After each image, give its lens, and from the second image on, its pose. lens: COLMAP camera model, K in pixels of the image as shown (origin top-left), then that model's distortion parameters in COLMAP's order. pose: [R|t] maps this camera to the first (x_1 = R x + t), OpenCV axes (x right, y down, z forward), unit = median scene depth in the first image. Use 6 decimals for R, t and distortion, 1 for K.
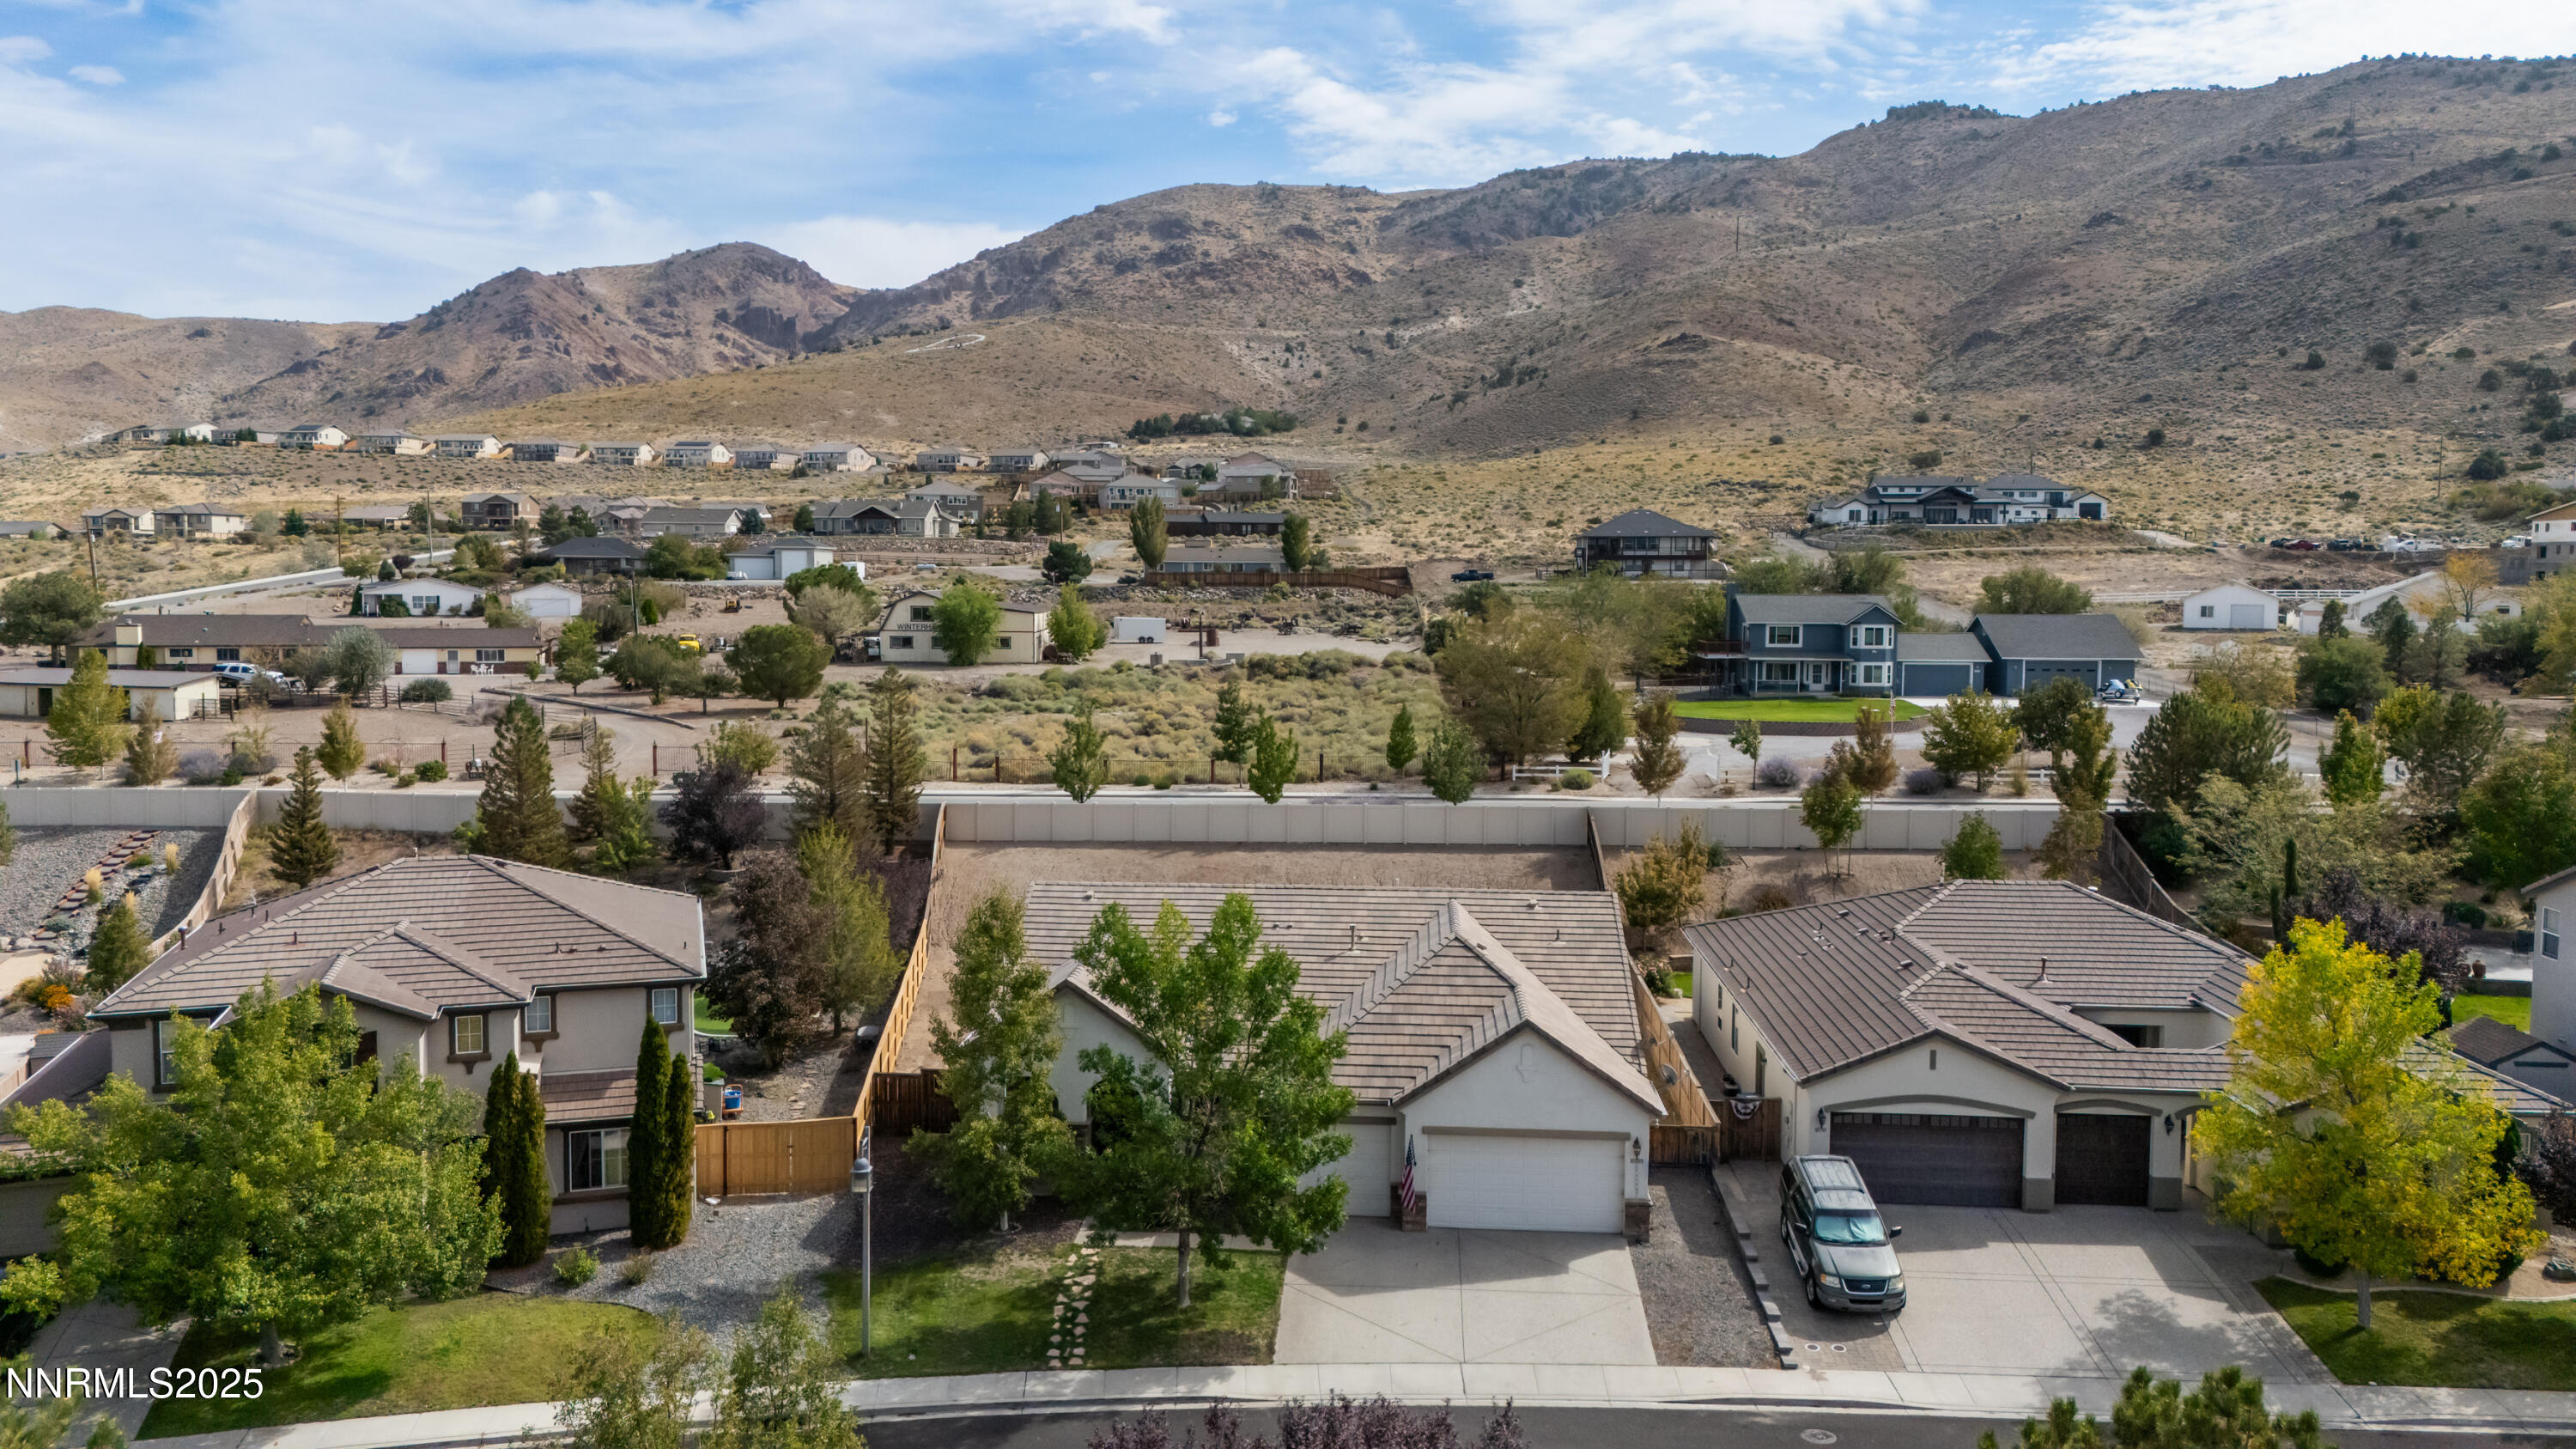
lens RADIAL K [[1888.7, 0, 1291.3], [0, 1888.7, 735.0], [0, 0, 1]] dist [0.085179, -0.080039]
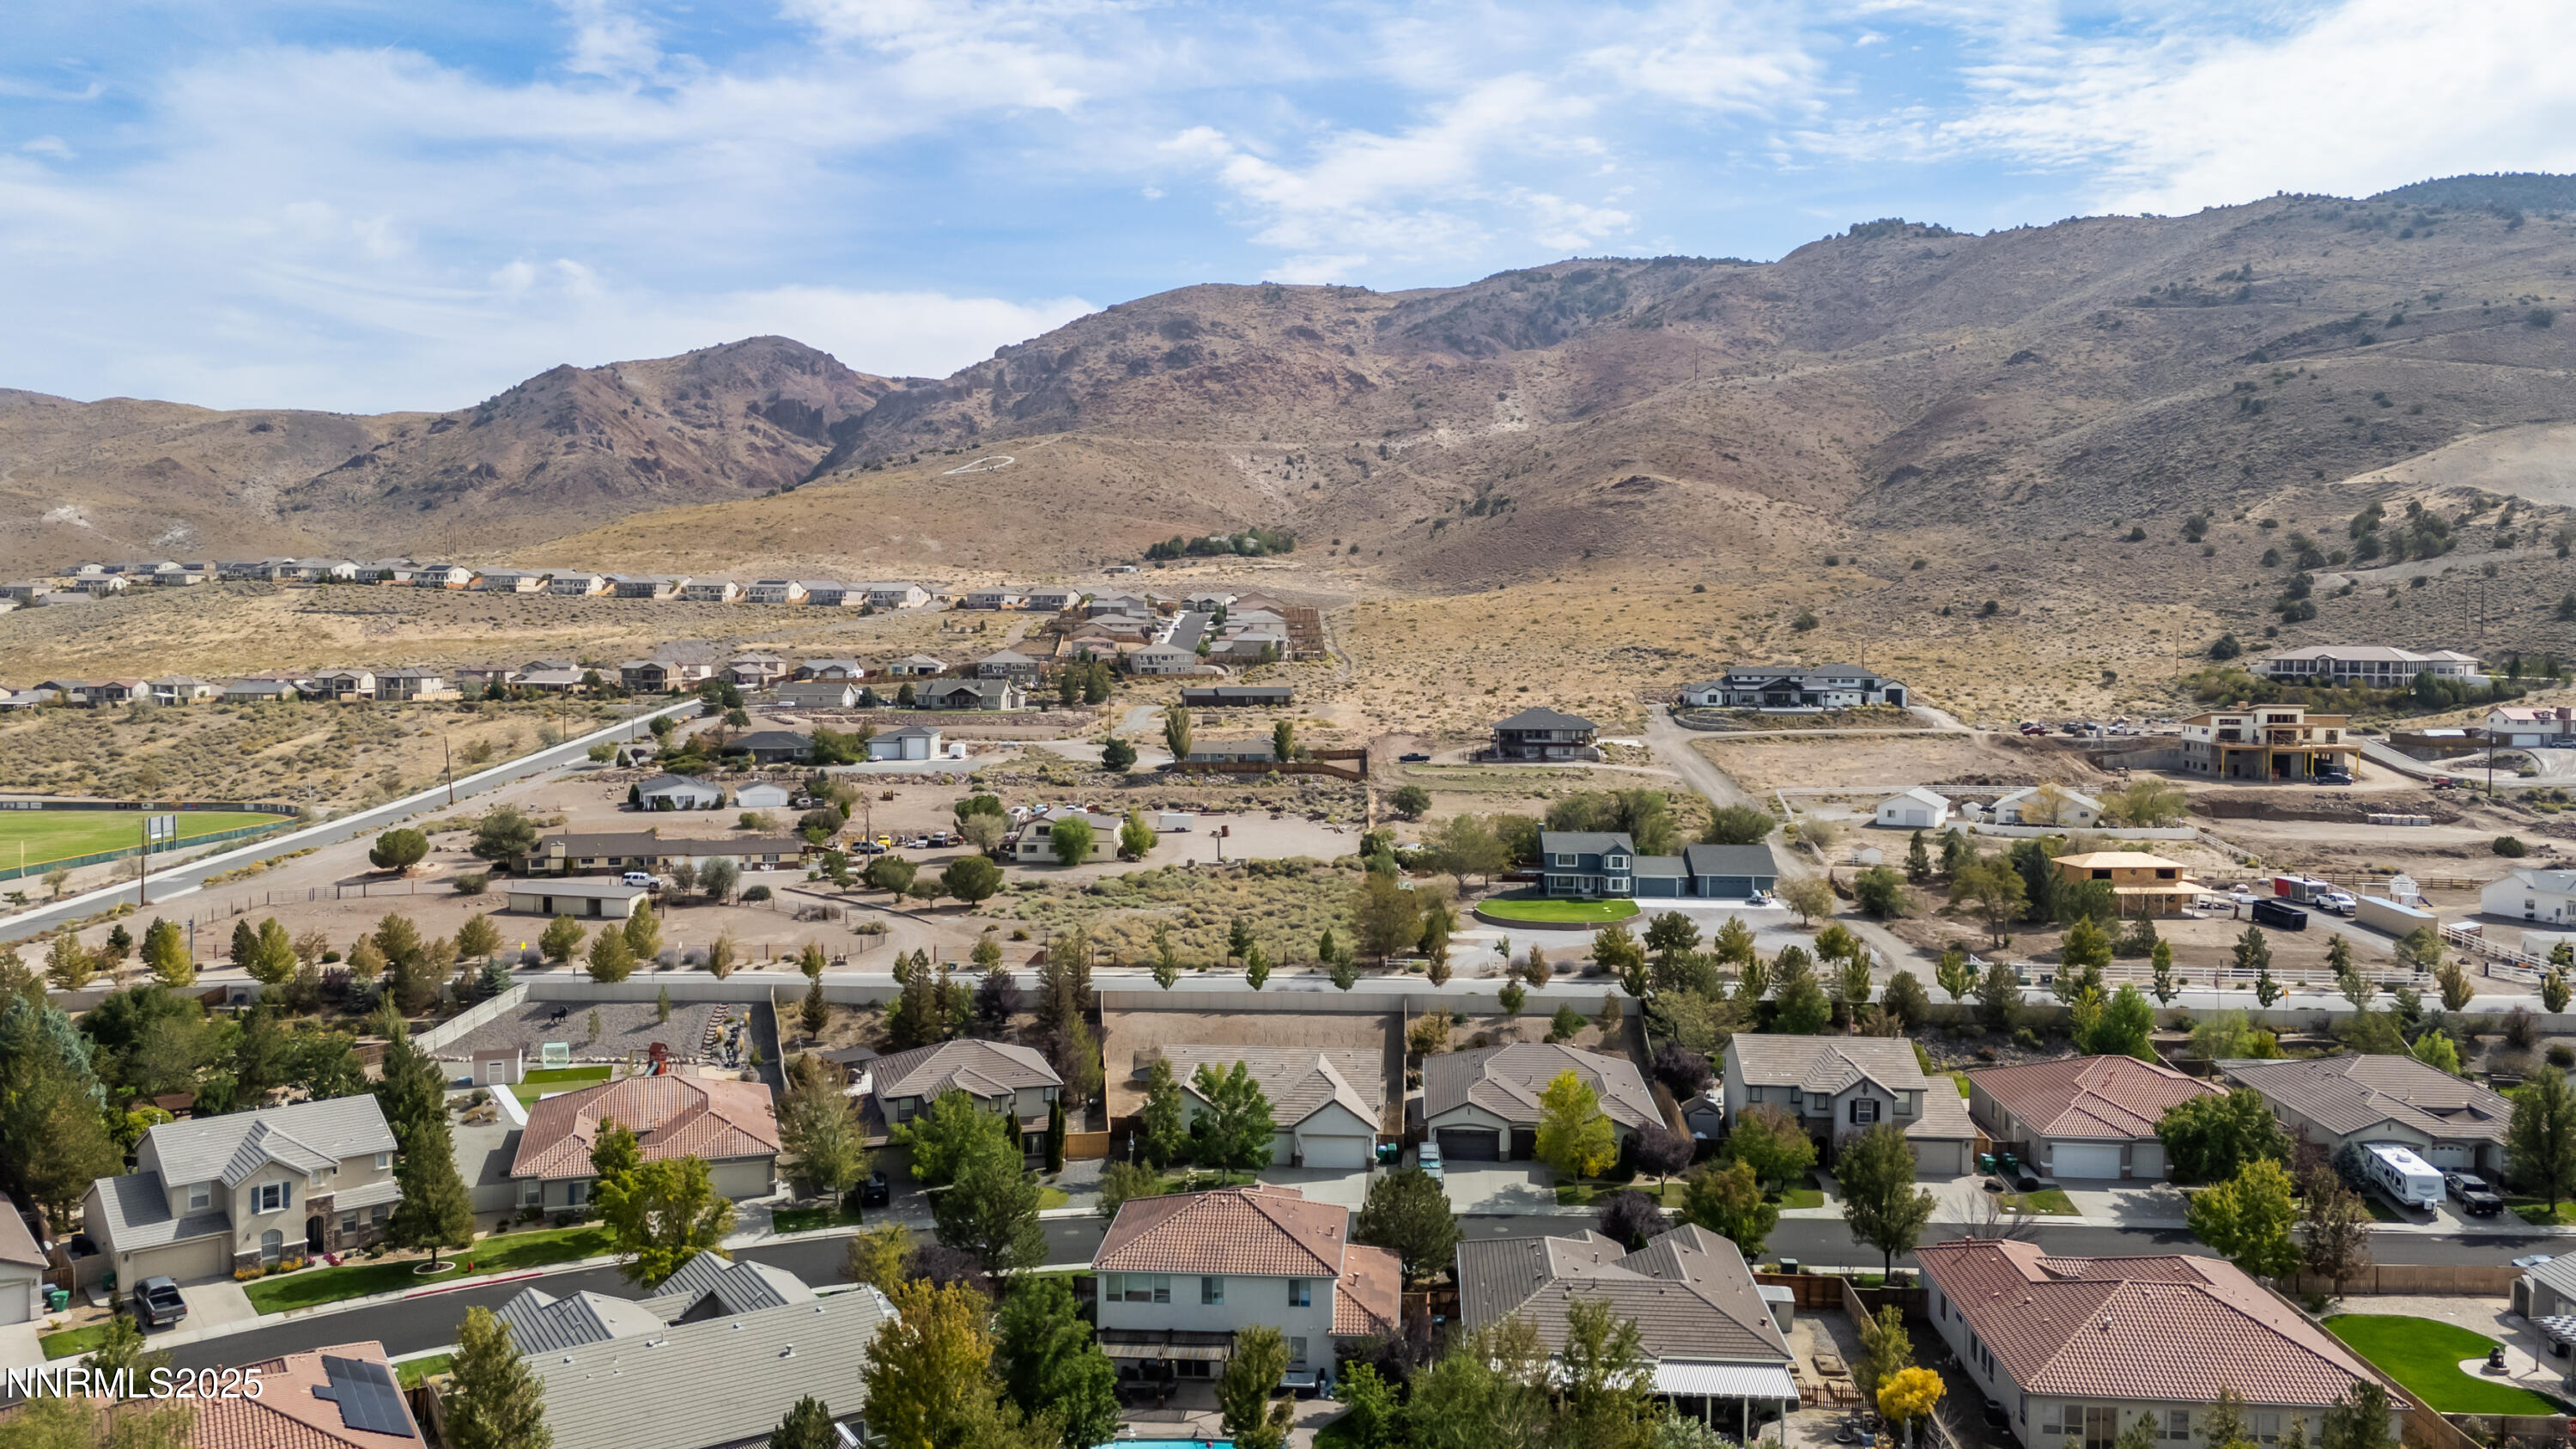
lens RADIAL K [[1888.7, 0, 1291.8], [0, 1888.7, 728.1], [0, 0, 1]] dist [0.085179, -0.080039]
pose [[0.999997, 0.000206, -0.002289, 0.004527], [-0.000284, 0.999420, -0.034062, -0.025591], [0.002281, 0.034062, 0.999417, -0.154718]]
